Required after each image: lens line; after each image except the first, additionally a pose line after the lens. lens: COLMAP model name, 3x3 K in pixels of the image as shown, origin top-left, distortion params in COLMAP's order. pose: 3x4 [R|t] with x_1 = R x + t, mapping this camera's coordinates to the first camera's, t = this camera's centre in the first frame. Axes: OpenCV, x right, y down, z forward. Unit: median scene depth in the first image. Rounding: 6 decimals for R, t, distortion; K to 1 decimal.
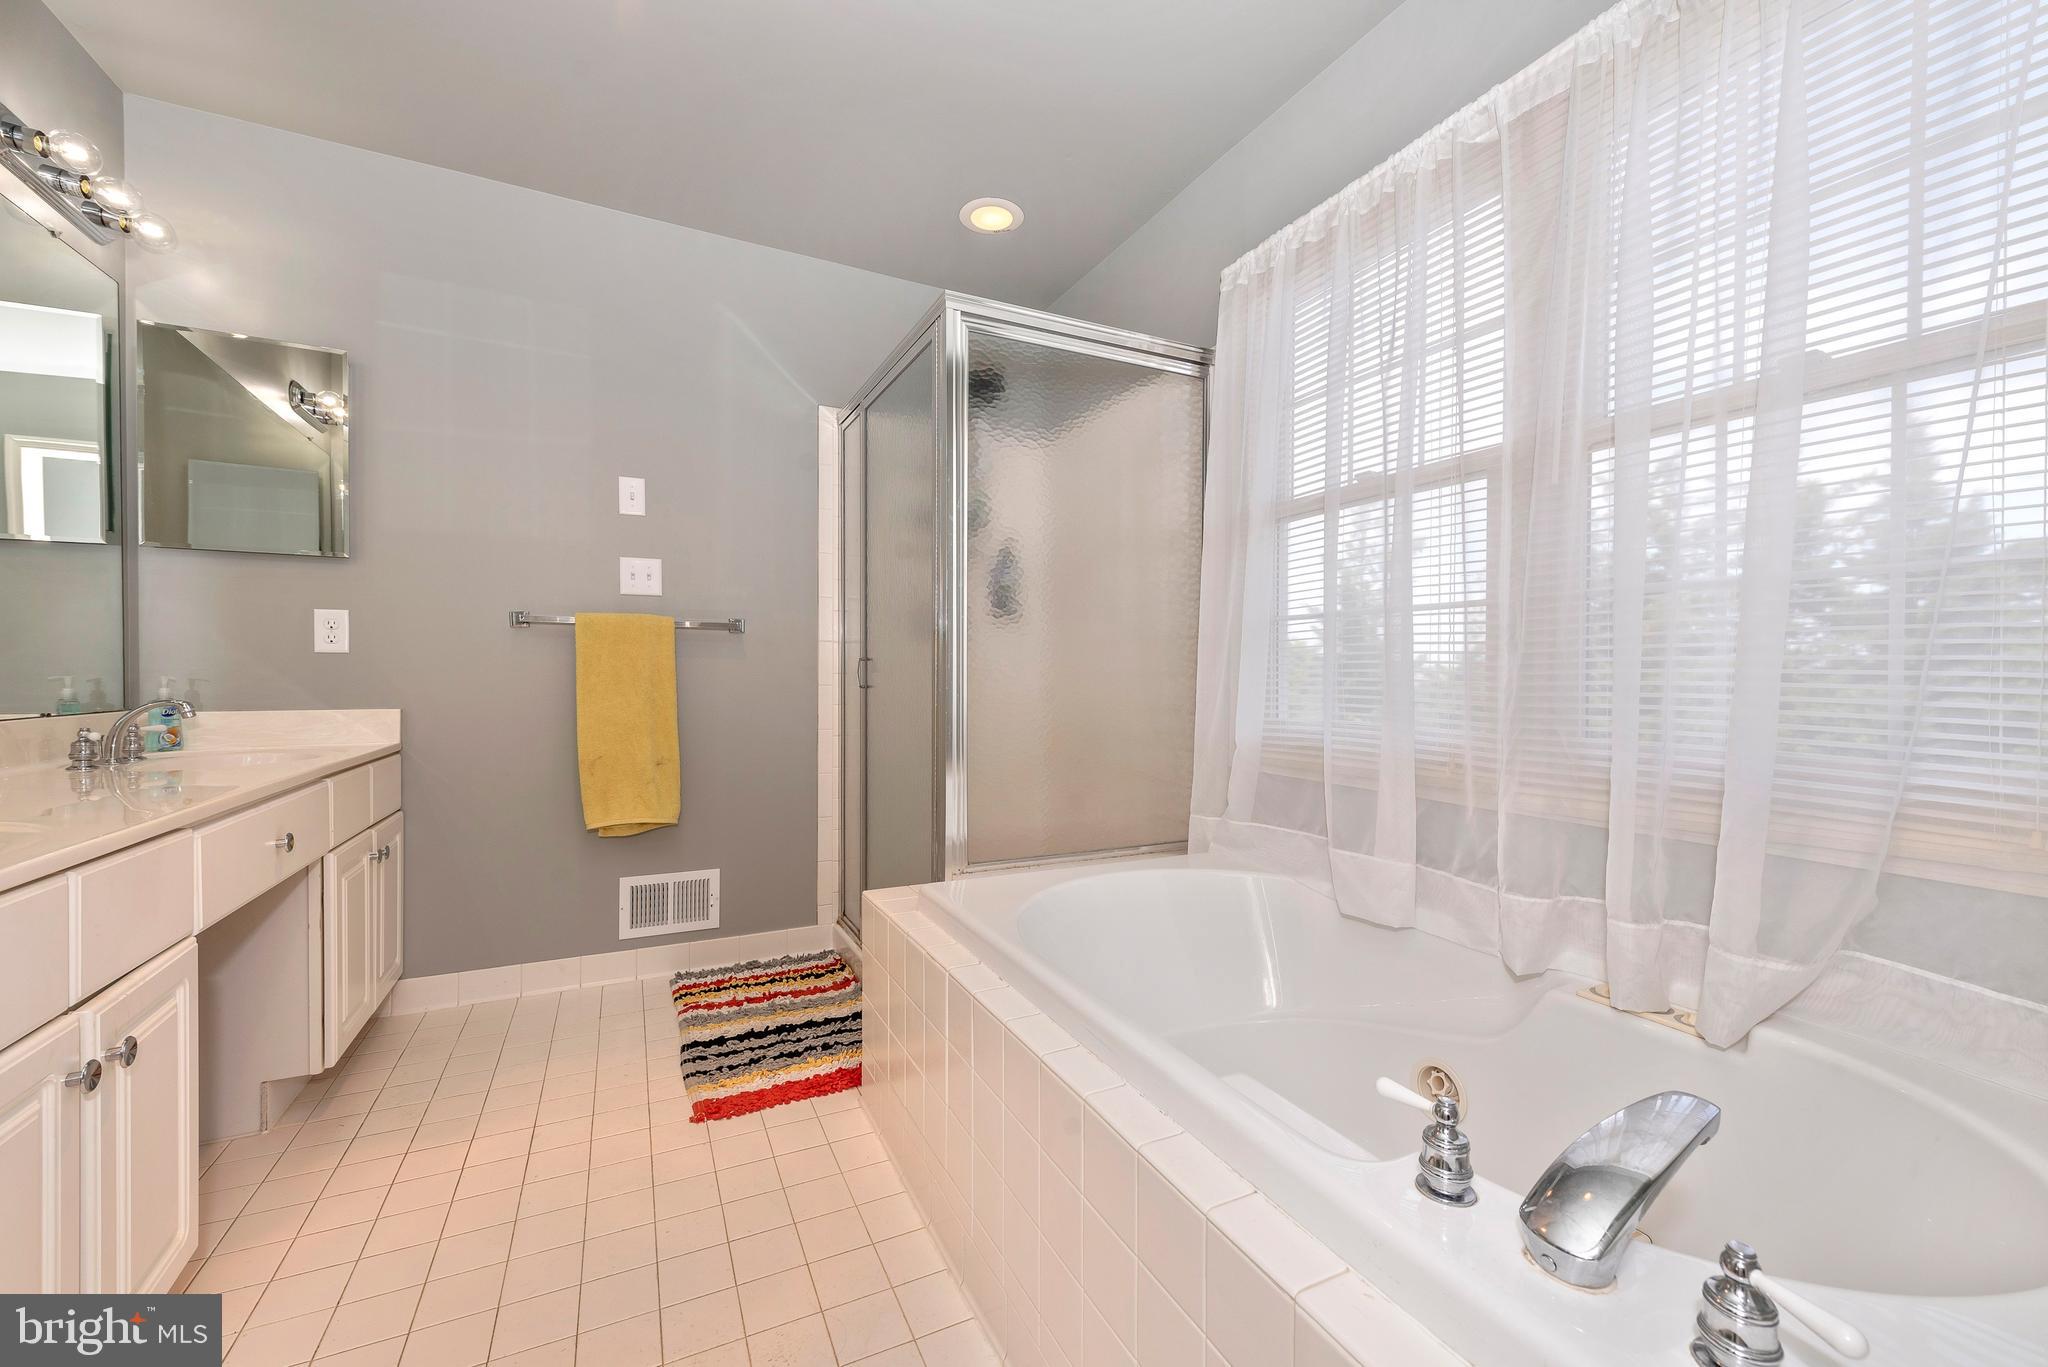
lens RADIAL K [[808.2, 0, 1023.7], [0, 808.2, 683.7], [0, 0, 1]] dist [0.012802, -0.003427]
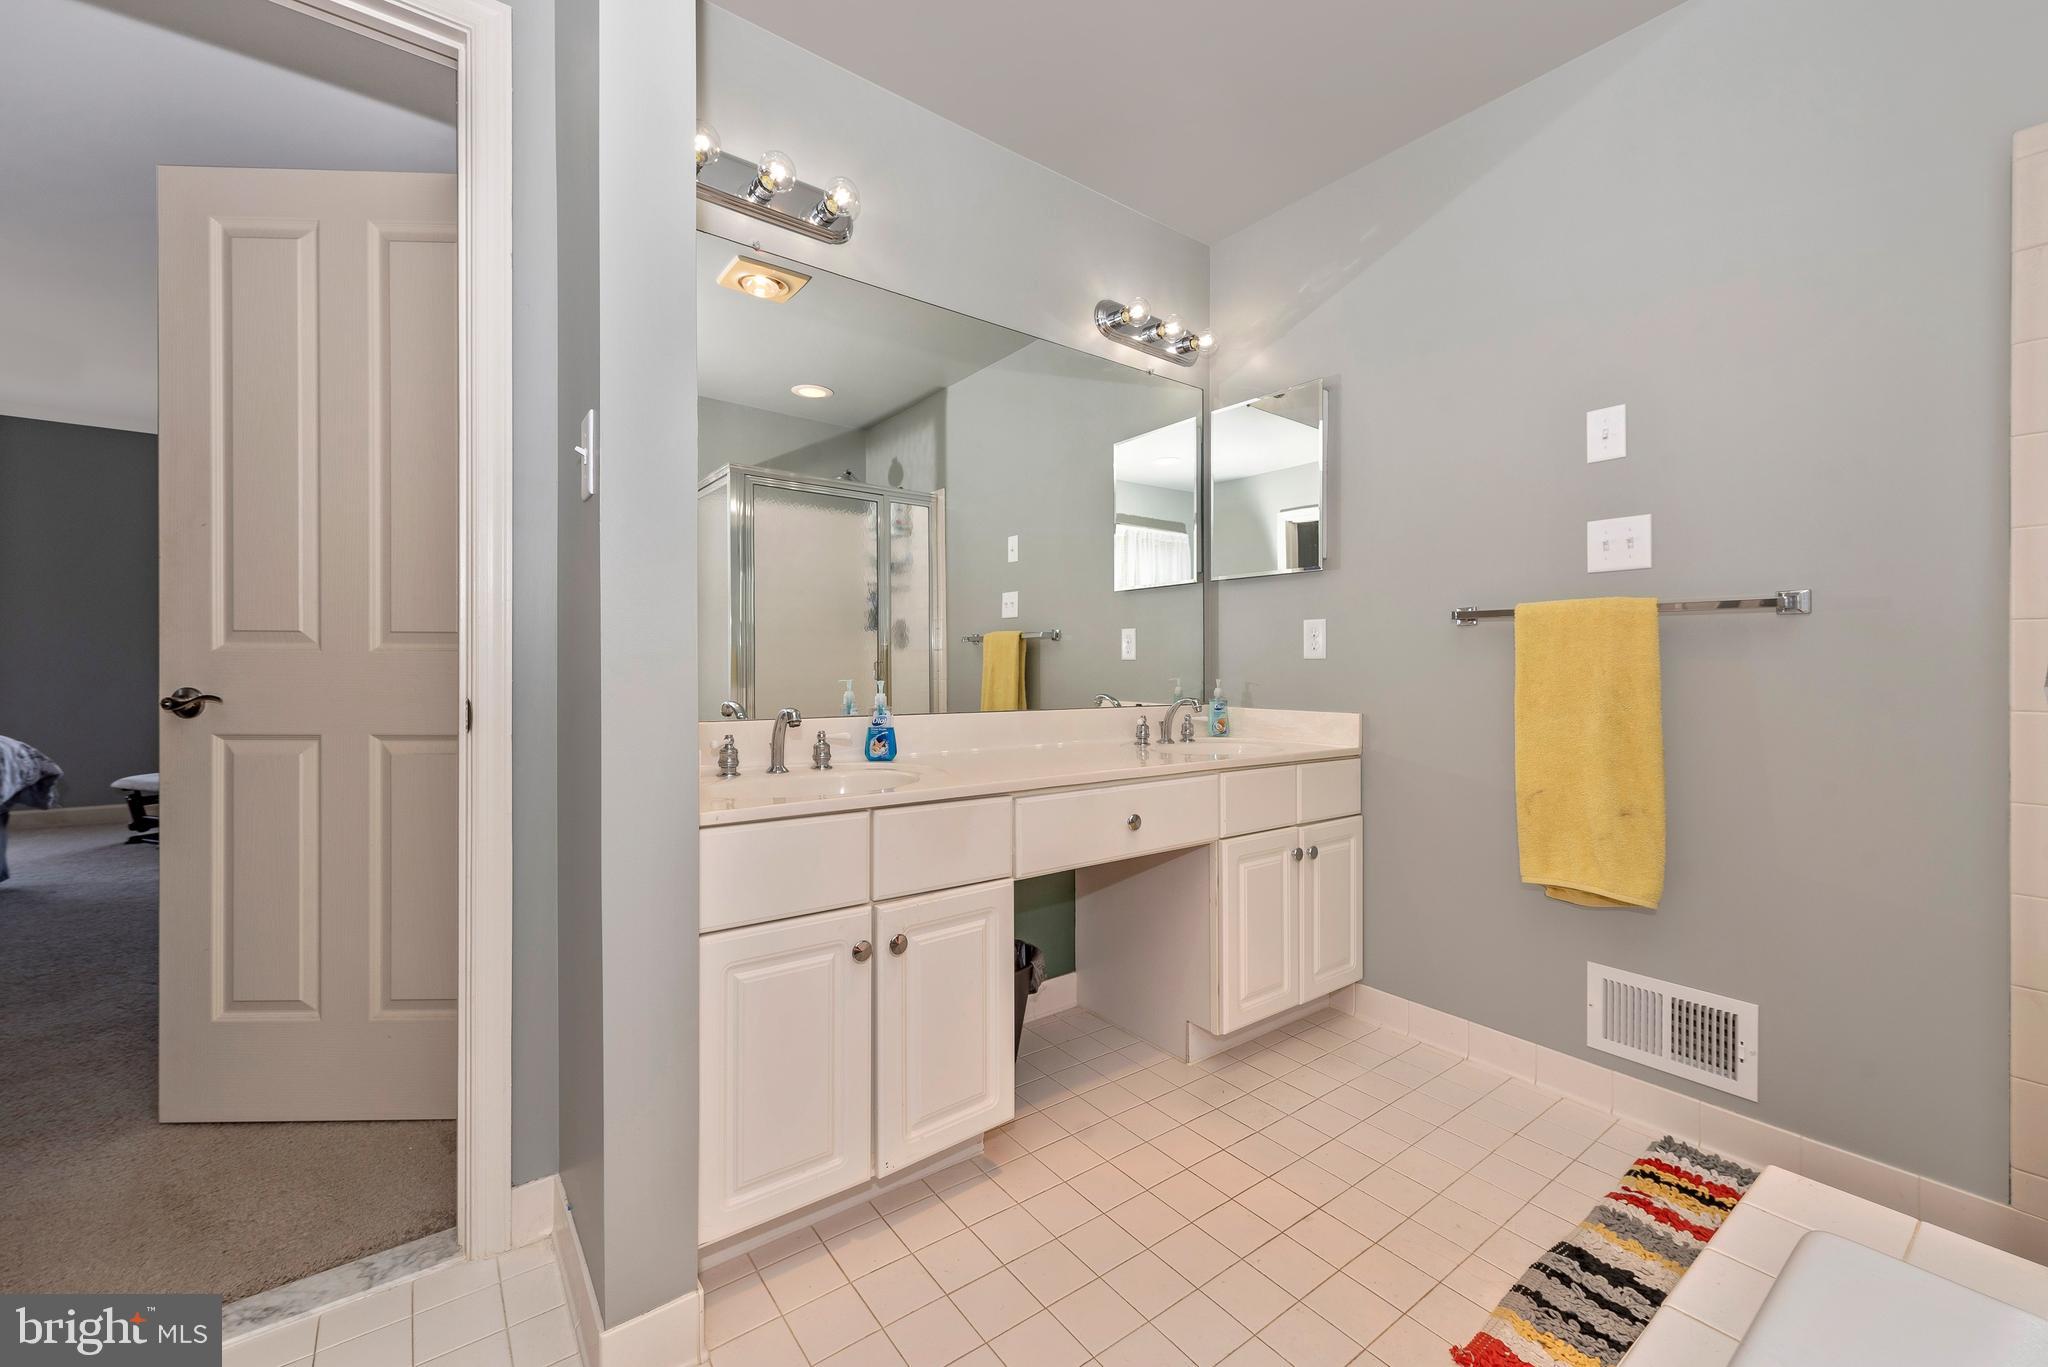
lens RADIAL K [[808.2, 0, 1017.6], [0, 808.2, 672.8], [0, 0, 1]] dist [0.012802, -0.003427]
pose [[0.171111, 0.005879, -0.985234, 0.150556], [-0.013512, 0.999902, 0.003620, -0.017641], [0.985159, 0.012693, 0.171174, 0.406770]]
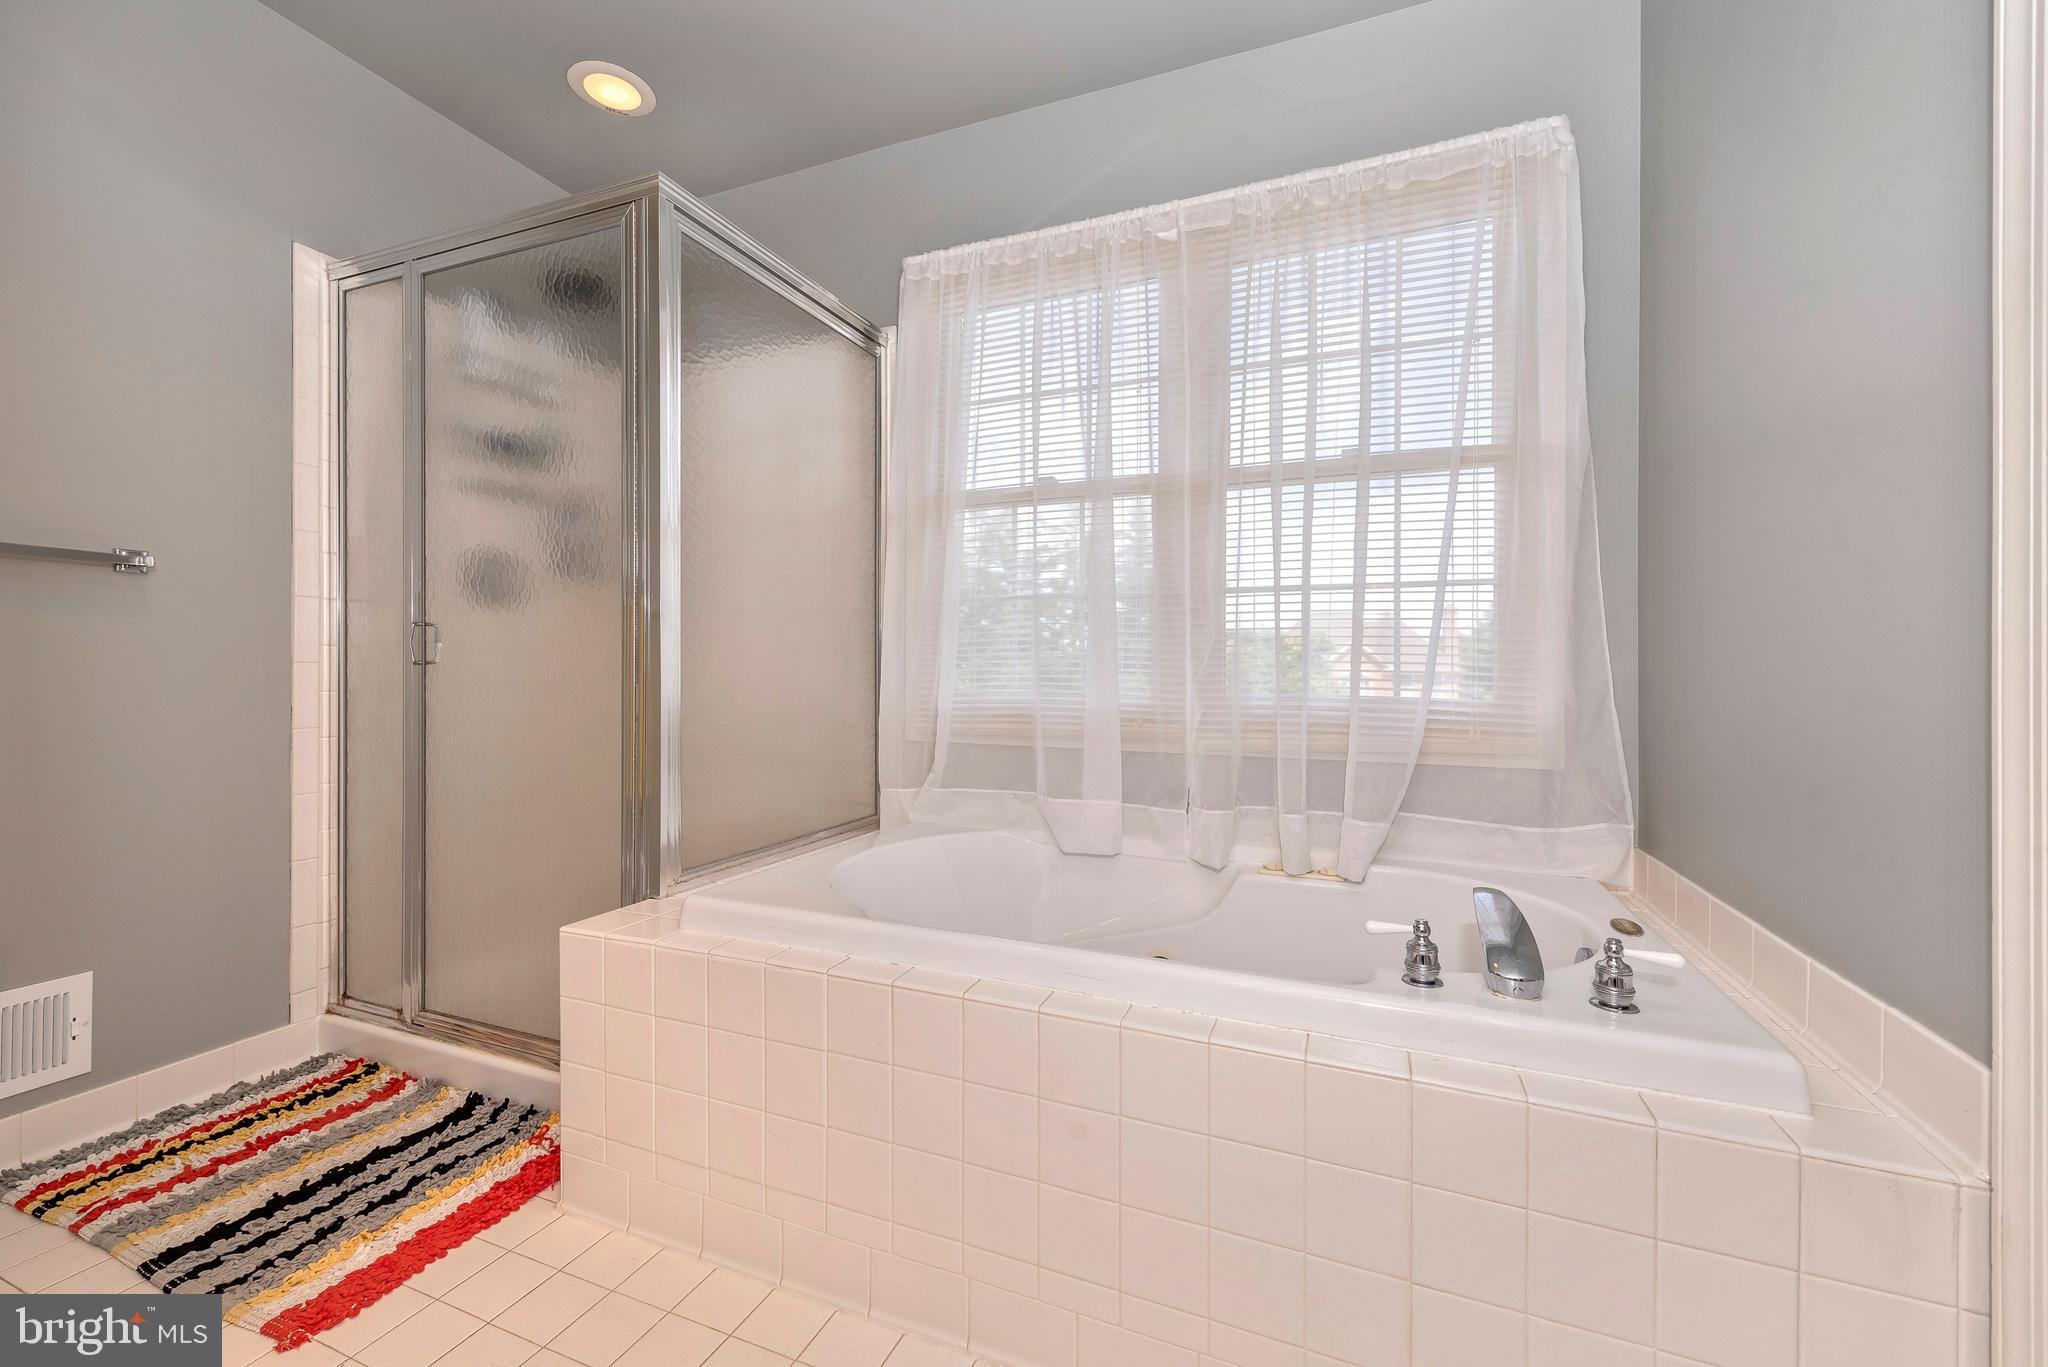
lens RADIAL K [[808.2, 0, 1021.5], [0, 808.2, 673.7], [0, 0, 1]] dist [0.012802, -0.003427]
pose [[0.740669, 0.005811, 0.671845, -0.323556], [0.003006, 0.999924, -0.011963, 0.025893], [-0.671864, 0.010880, 0.740595, 0.123033]]
